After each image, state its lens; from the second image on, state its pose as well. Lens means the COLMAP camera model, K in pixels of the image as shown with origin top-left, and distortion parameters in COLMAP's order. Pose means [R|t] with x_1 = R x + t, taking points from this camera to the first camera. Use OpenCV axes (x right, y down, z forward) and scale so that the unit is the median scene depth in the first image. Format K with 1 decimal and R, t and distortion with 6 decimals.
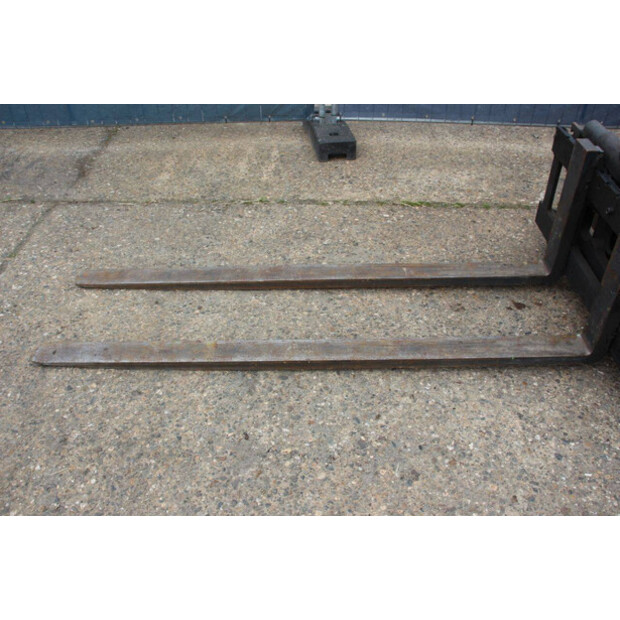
lens RADIAL K [[568.6, 0, 314.6], [0, 568.6, 309.2], [0, 0, 1]] dist [-0.145888, 0.164047]
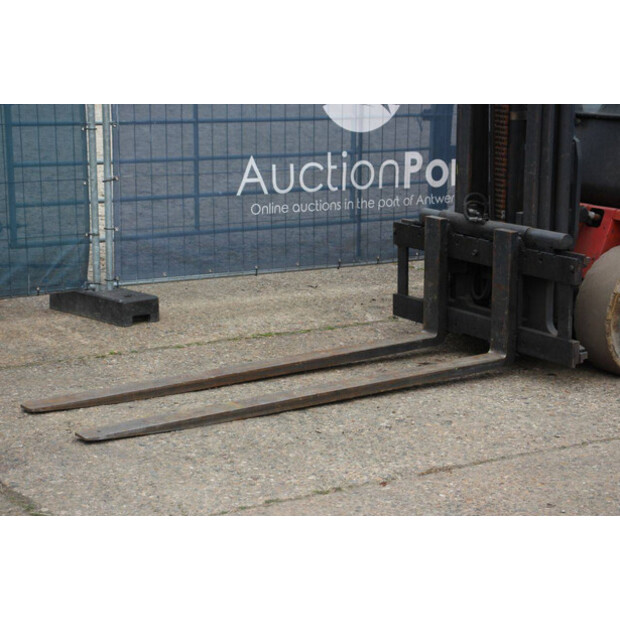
lens RADIAL K [[1474.7, 0, 321.0], [0, 1474.7, 308.6], [0, 0, 1]] dist [0.353671, 0.619721]
pose [[0.818245, -0.101829, 0.565779, -1.411005], [0.350286, 0.868692, -0.350247, 0.831314], [-0.455823, 0.484773, 0.746472, -1.108870]]
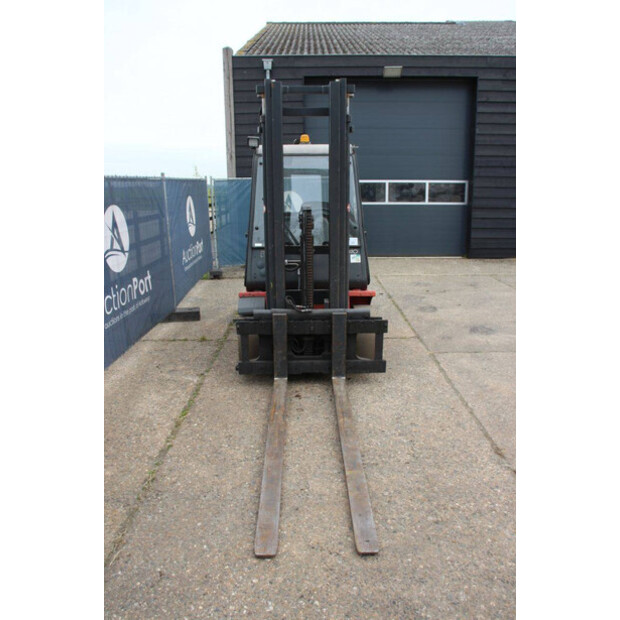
lens RADIAL K [[507.7, 0, 316.3], [0, 507.7, 310.6], [0, 0, 1]] dist [-0.187393, 0.177956]
pose [[-0.035396, -0.248332, 0.968028, -1.237888], [0.635719, 0.741796, 0.213541, -0.550080], [-0.771109, 0.622952, 0.131612, 0.526108]]
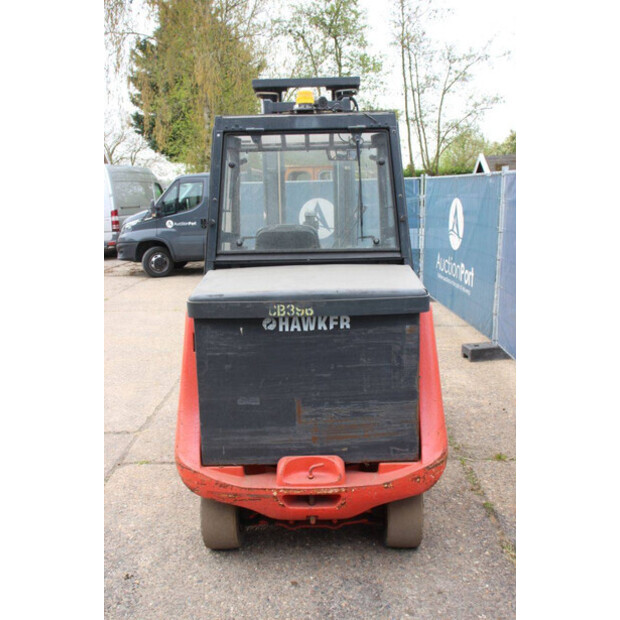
lens RADIAL K [[647.6, 0, 314.4], [0, 647.6, 308.7], [0, 0, 1]] dist [-0.098581, 0.180998]
pose [[0.007486, 0.182089, -0.983254, 2.611775], [-0.614322, 0.776688, 0.139158, -0.525243], [0.789020, 0.602993, 0.117675, 0.508704]]
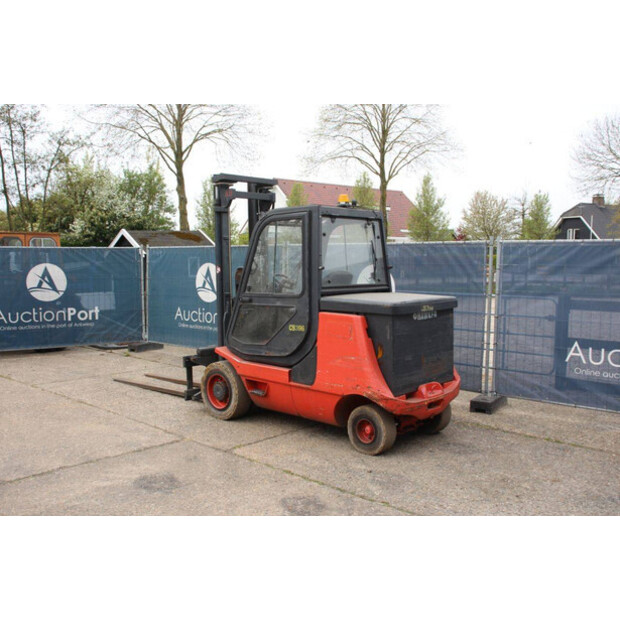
lens RADIAL K [[647.6, 0, 314.4], [0, 647.6, 308.7], [0, 0, 1]] dist [-0.098581, 0.180998]
pose [[0.742959, 0.050676, -0.667415, 2.731182], [-0.421337, 0.810191, -0.407511, 0.740790], [0.520083, 0.583971, 0.623291, -0.997702]]
